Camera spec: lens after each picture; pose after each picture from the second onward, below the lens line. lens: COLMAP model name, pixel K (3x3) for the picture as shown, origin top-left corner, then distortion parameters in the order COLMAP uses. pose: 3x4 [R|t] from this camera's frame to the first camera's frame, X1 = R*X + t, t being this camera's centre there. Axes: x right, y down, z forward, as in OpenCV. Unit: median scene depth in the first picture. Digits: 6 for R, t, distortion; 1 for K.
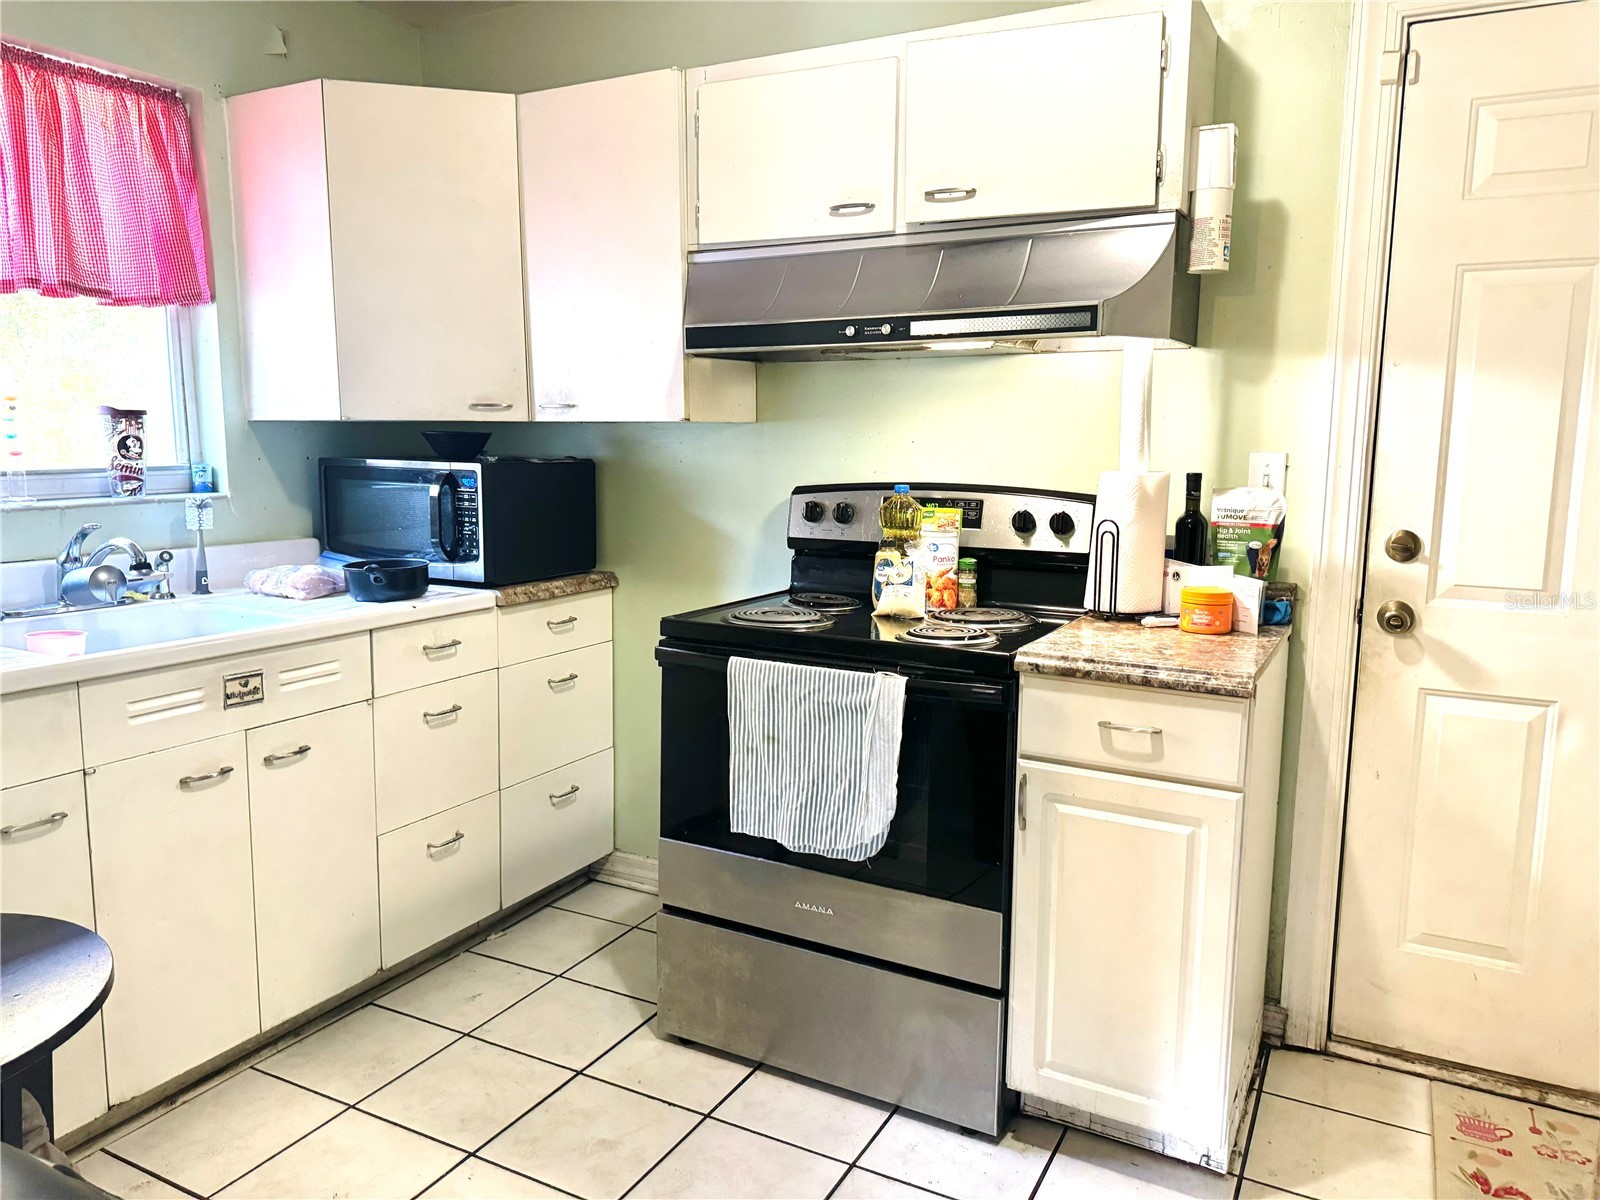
lens RADIAL K [[1143.1, 0, 811.3], [0, 1143.1, 588.2], [0, 0, 1]] dist [0.080074, -0.045732]
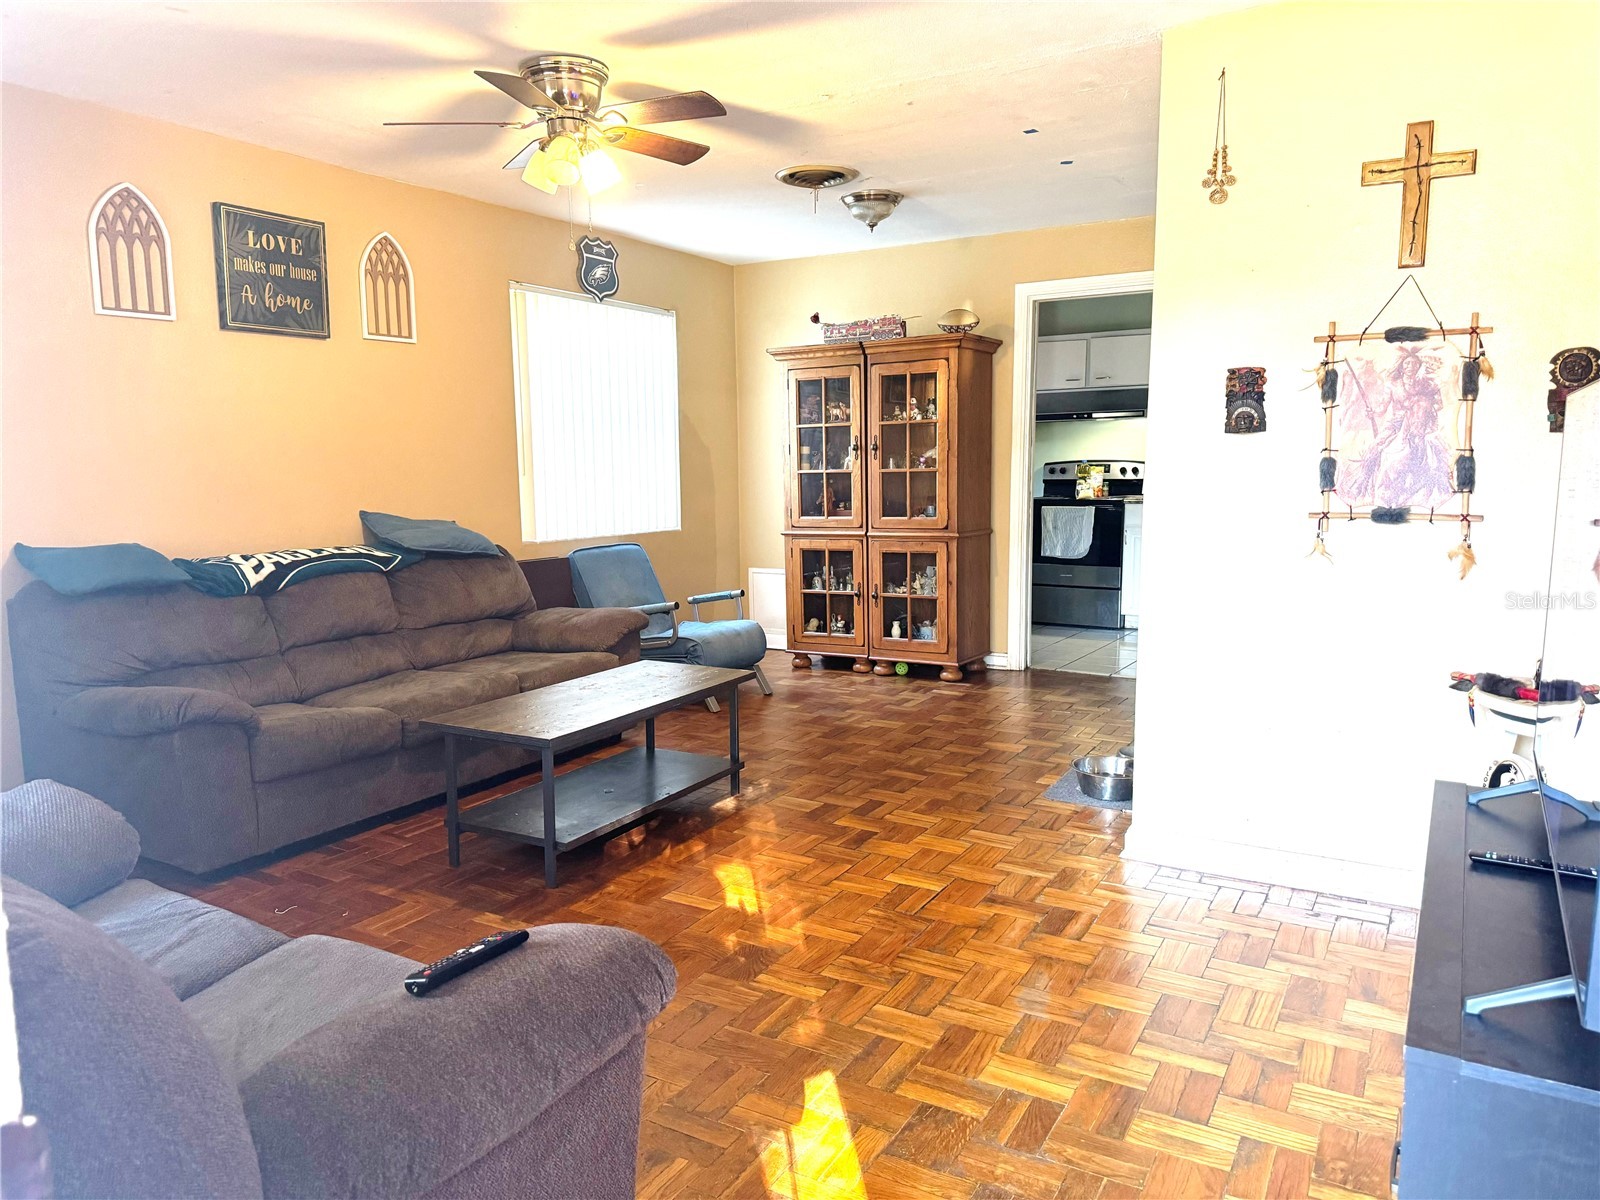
lens RADIAL K [[1143.1, 0, 811.0], [0, 1143.1, 609.8], [0, 0, 1]] dist [0.080074, -0.045732]
pose [[0.998815, -0.003283, -0.048553, -0.599143], [0.002749, 0.999935, -0.011061, 0.408249], [0.048587, 0.010914, 0.998759, -2.545586]]
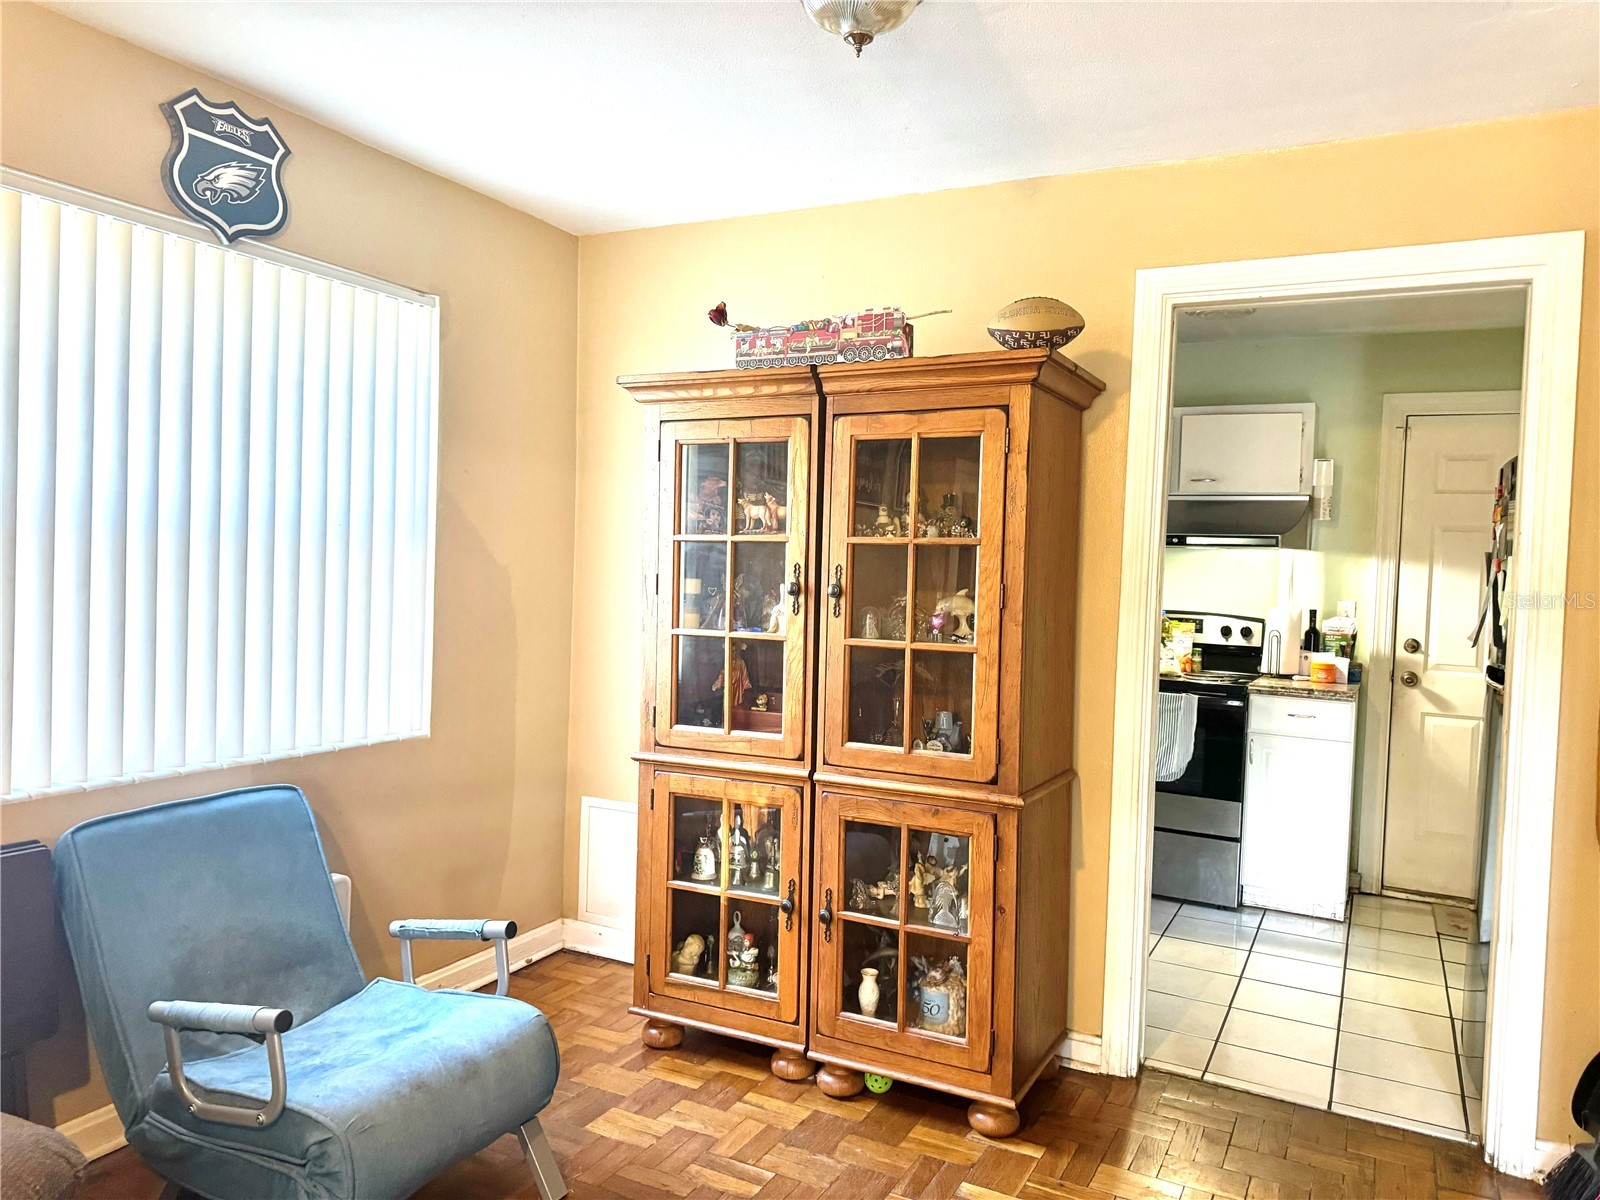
lens RADIAL K [[1143.1, 0, 828.2], [0, 1143.1, 585.8], [0, 0, 1]] dist [0.080074, -0.045732]
pose [[0.999121, 0.032914, 0.025965, -0.619606], [-0.029455, 0.991857, -0.123900, 0.147655], [-0.029831, 0.123027, 0.991955, -1.100318]]
